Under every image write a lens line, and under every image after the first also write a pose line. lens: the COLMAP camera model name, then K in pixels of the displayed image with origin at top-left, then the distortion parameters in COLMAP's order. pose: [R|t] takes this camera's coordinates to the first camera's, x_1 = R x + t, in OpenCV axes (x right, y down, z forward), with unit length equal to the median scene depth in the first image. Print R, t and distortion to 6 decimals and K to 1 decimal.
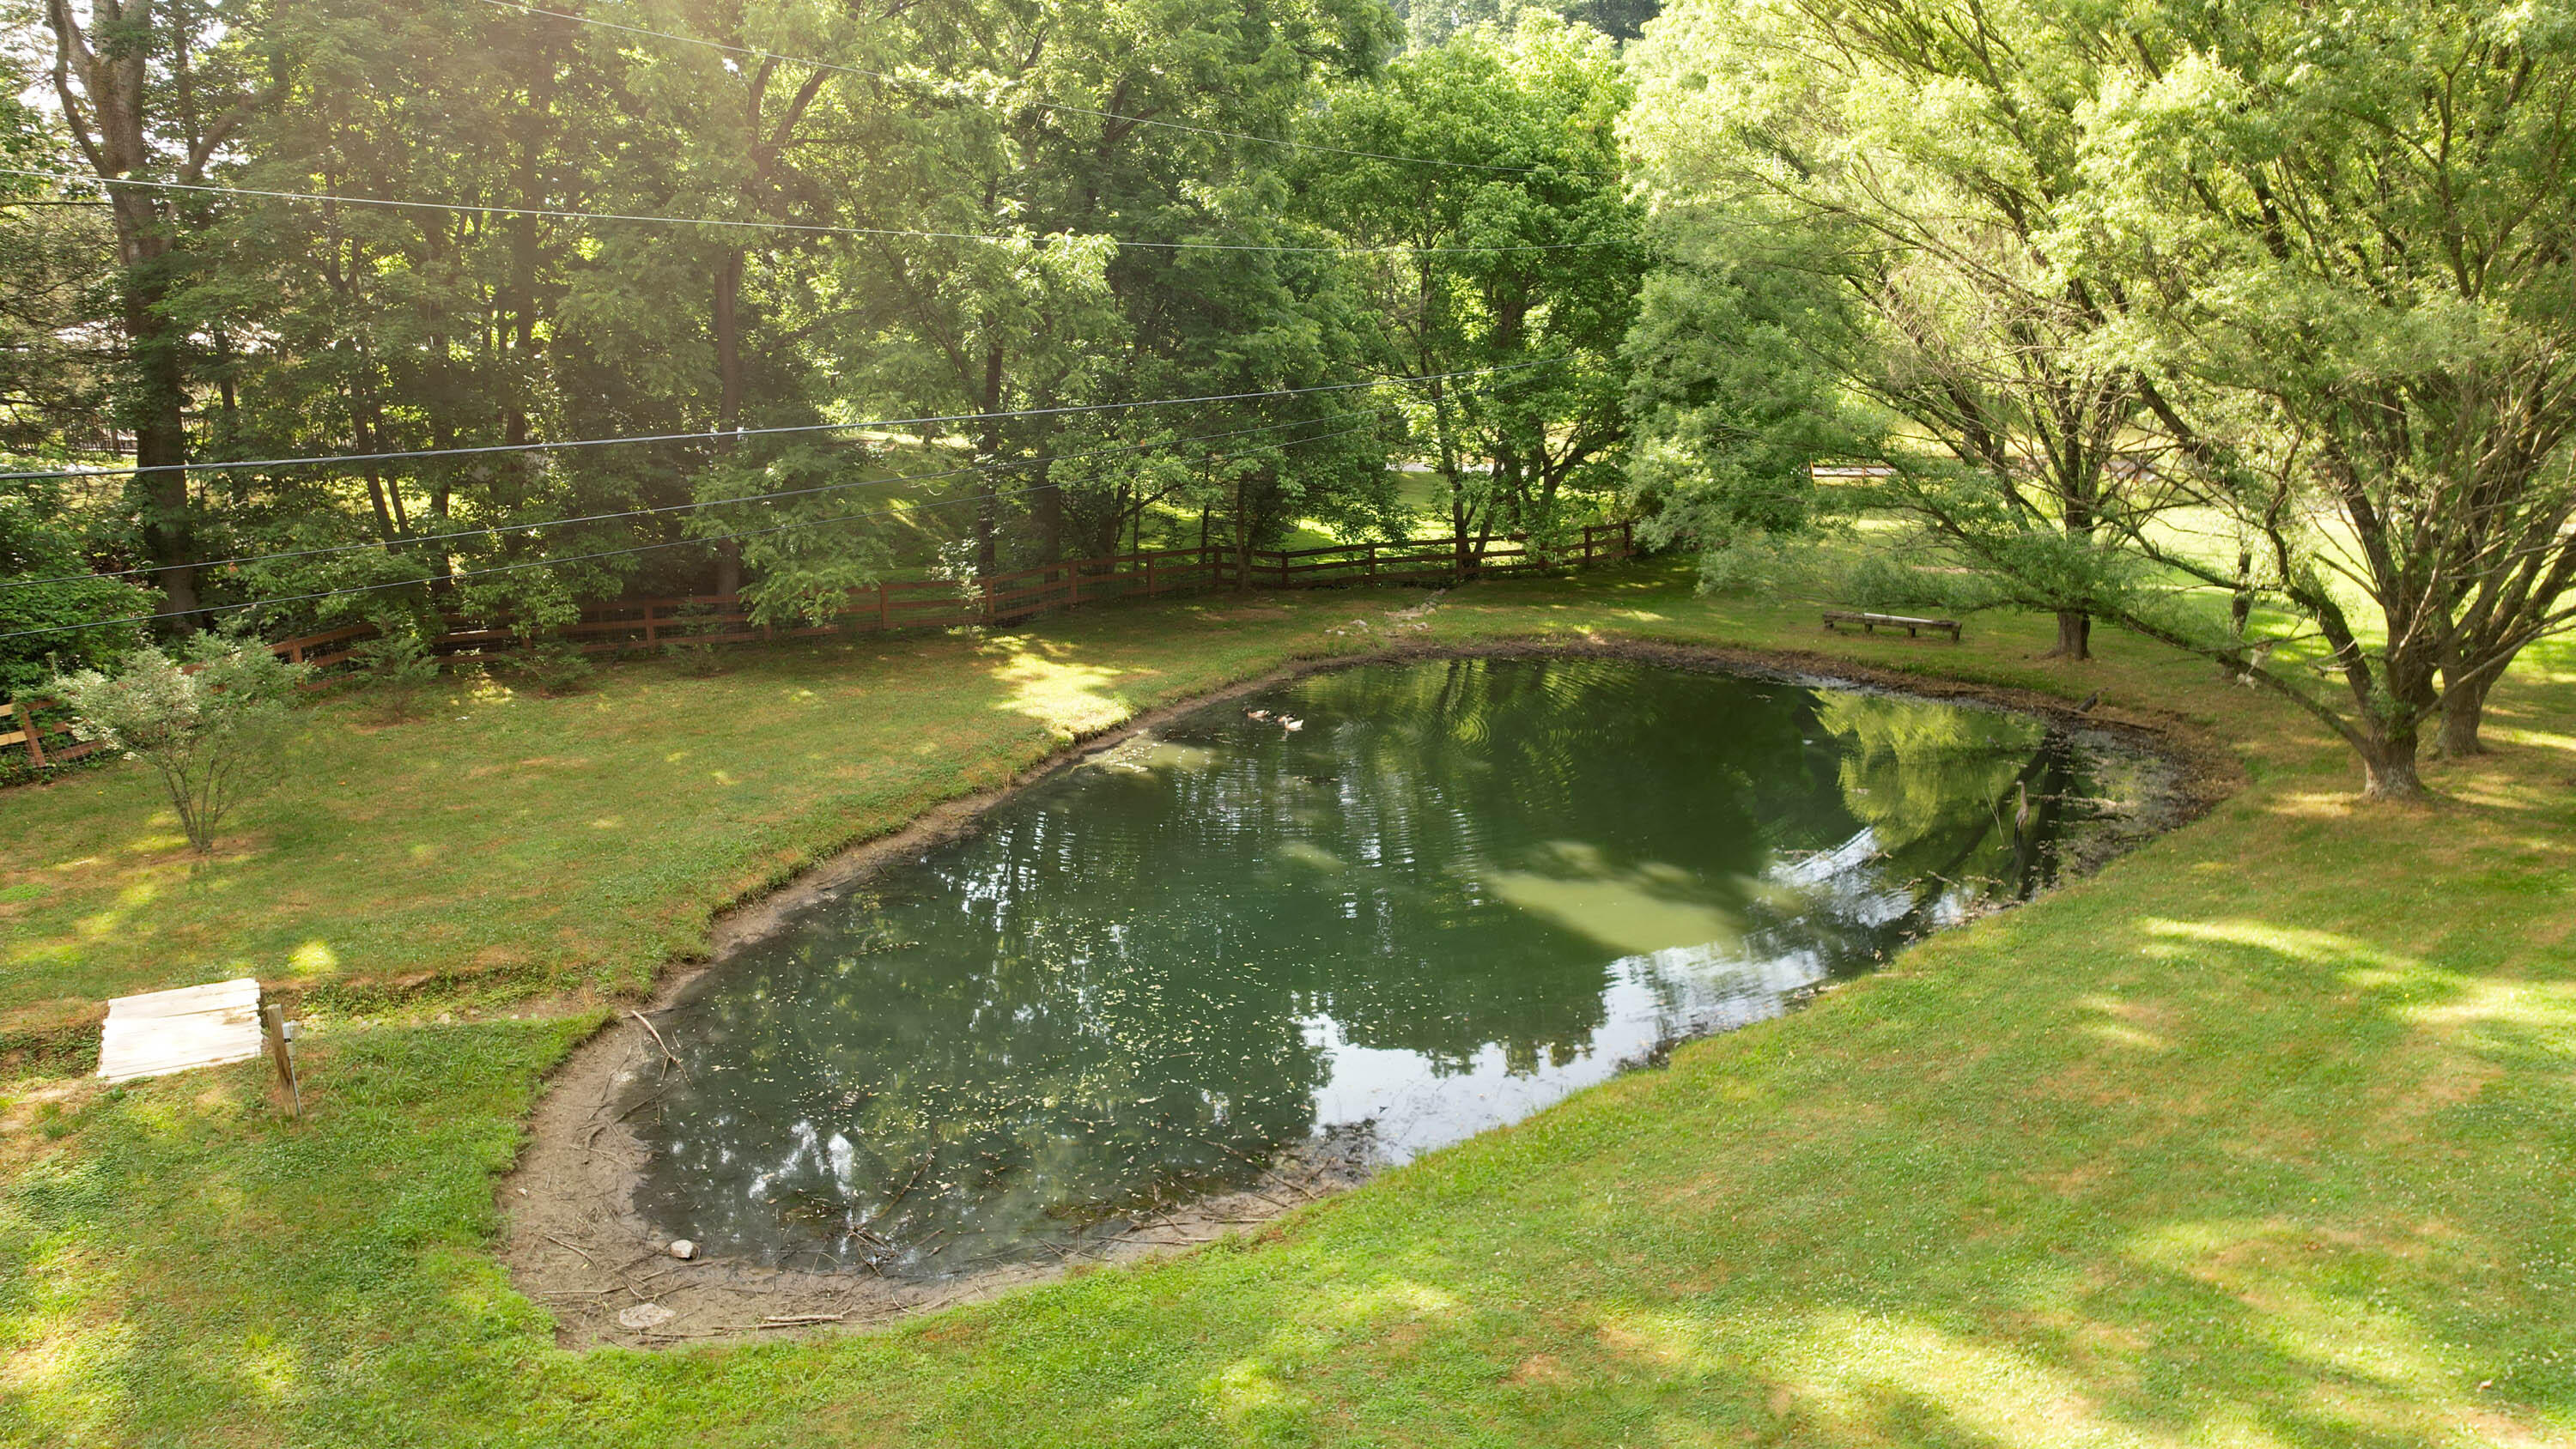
lens RADIAL K [[1640.7, 0, 1293.2], [0, 1640.7, 730.3], [0, 0, 1]] dist [-0.082417, 0.068733]
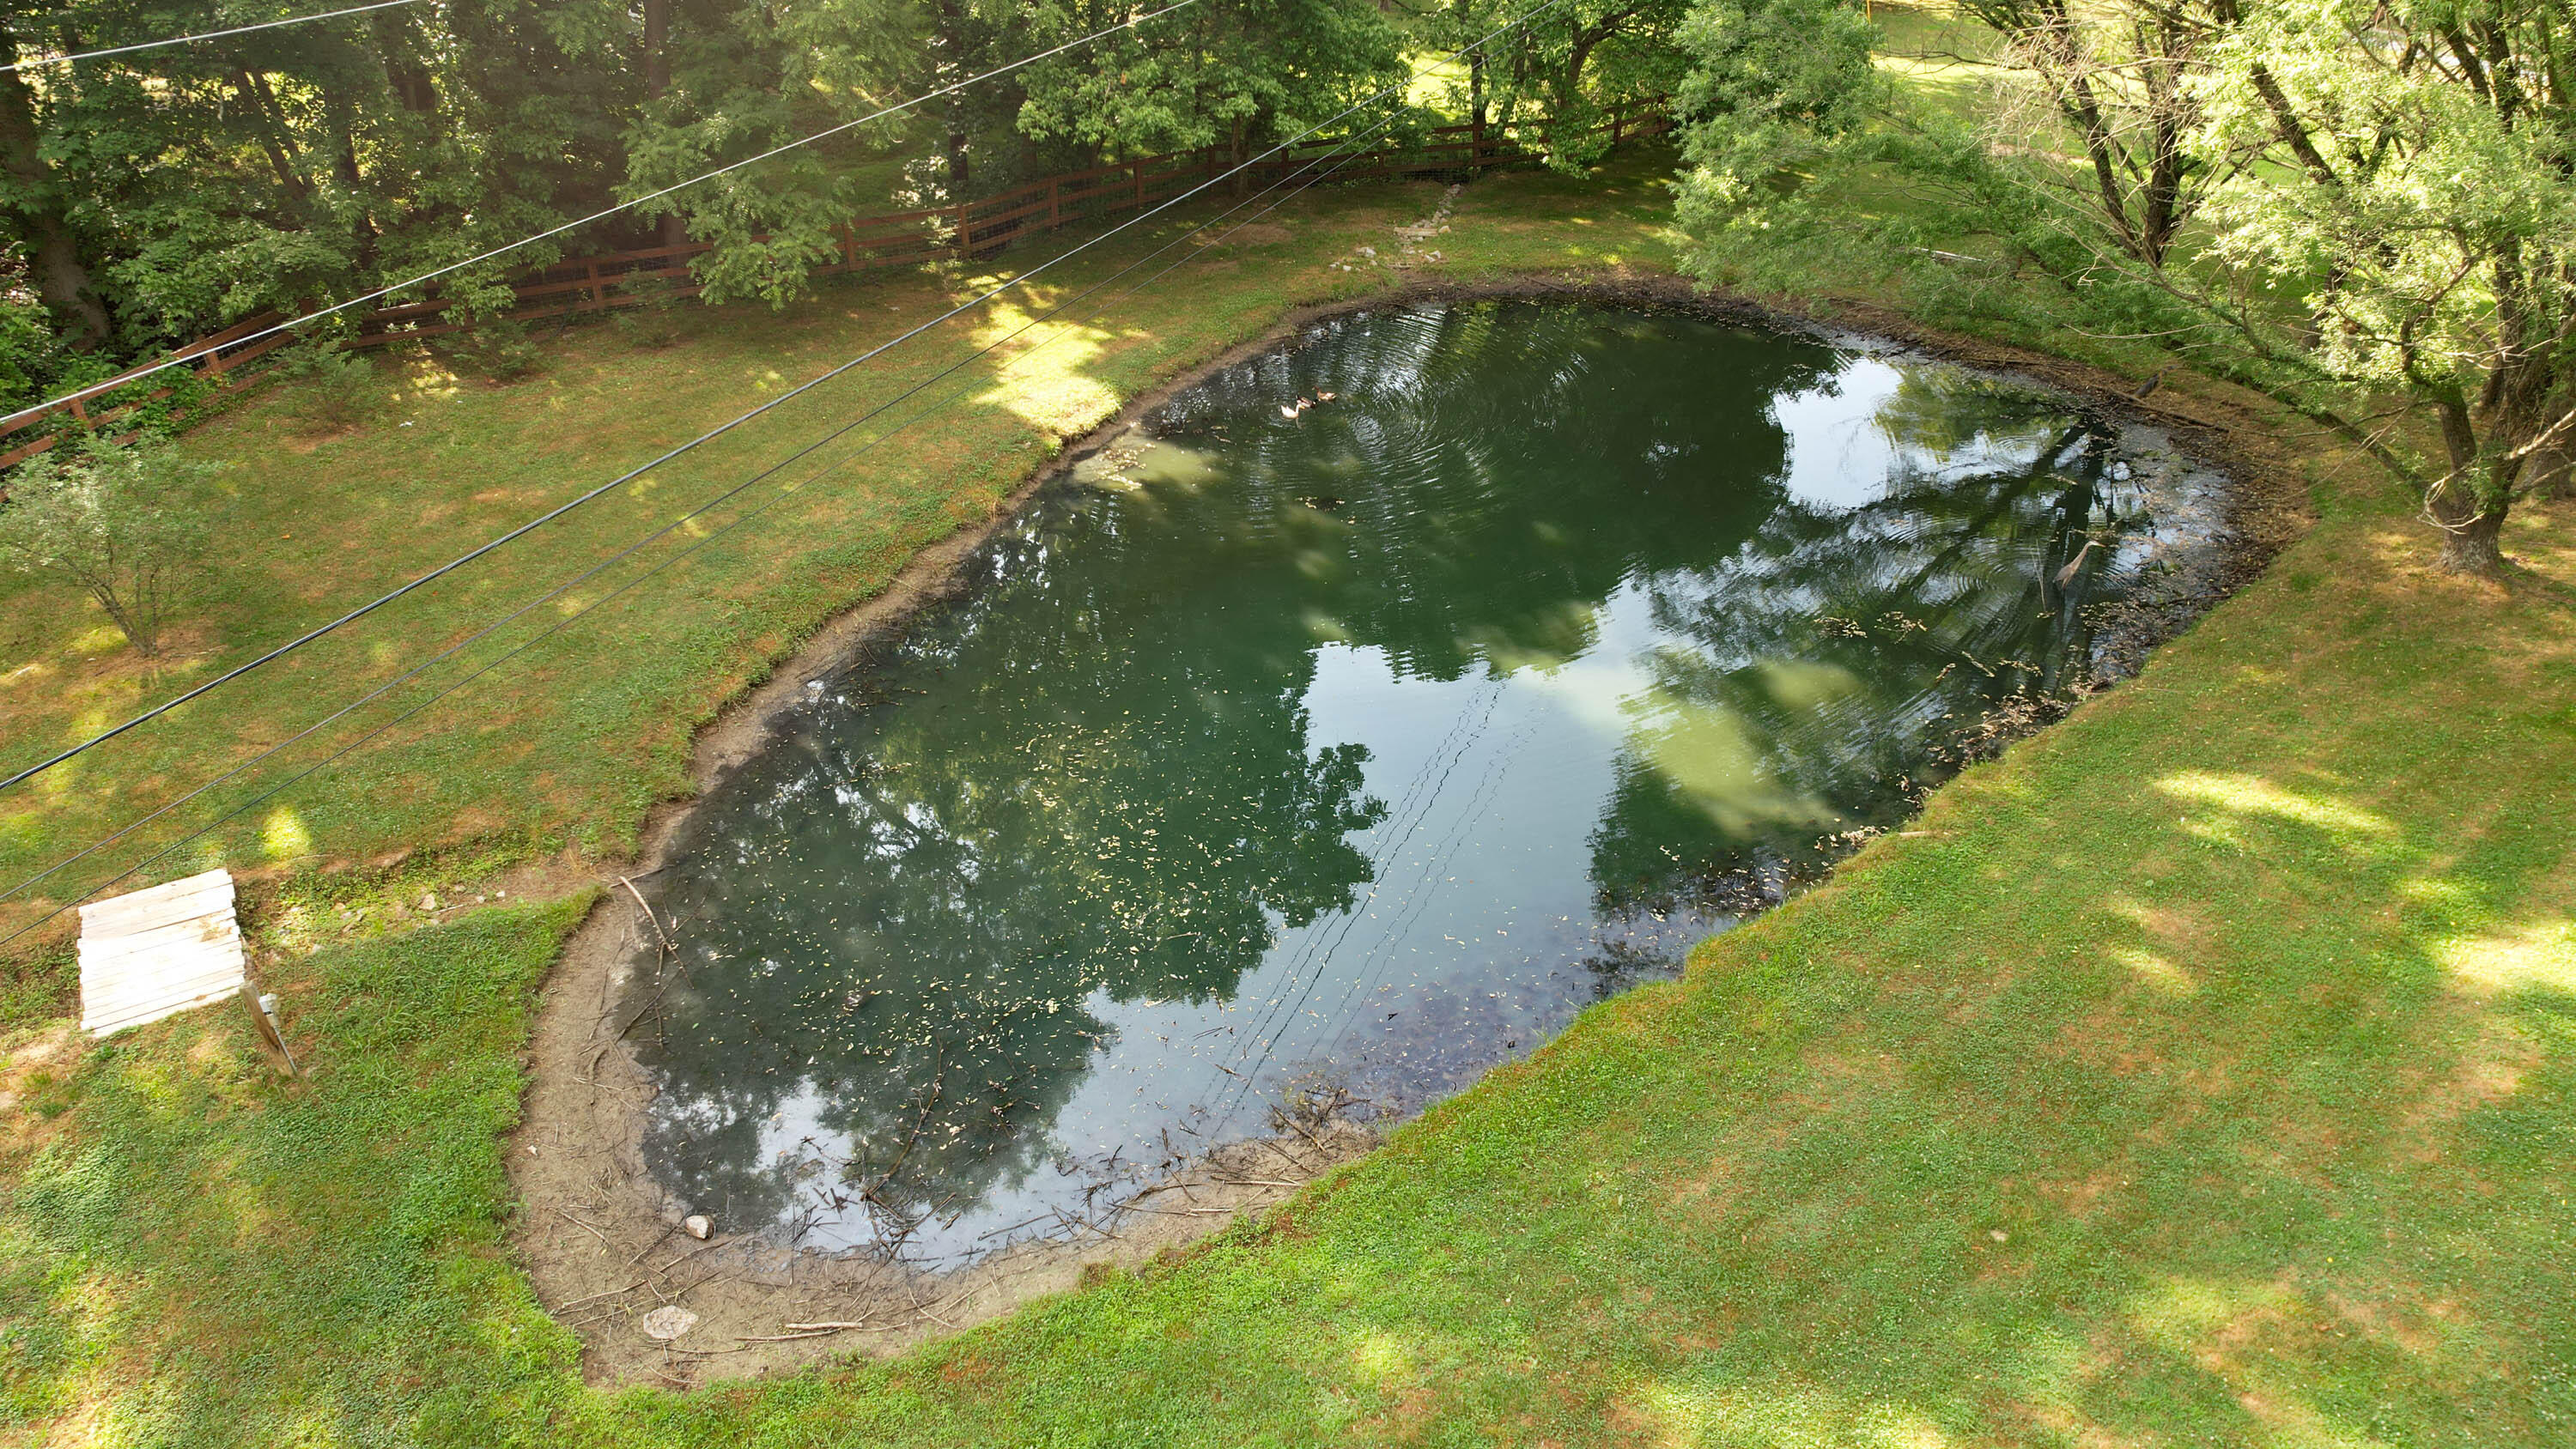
lens RADIAL K [[1640.7, 0, 1296.3], [0, 1640.7, 701.1], [0, 0, 1]] dist [-0.082417, 0.068733]
pose [[0.999981, -0.006111, 0.000376, -0.001841], [0.005699, 0.951568, 0.307386, -0.213845], [-0.002236, -0.307378, 0.951585, 0.099677]]
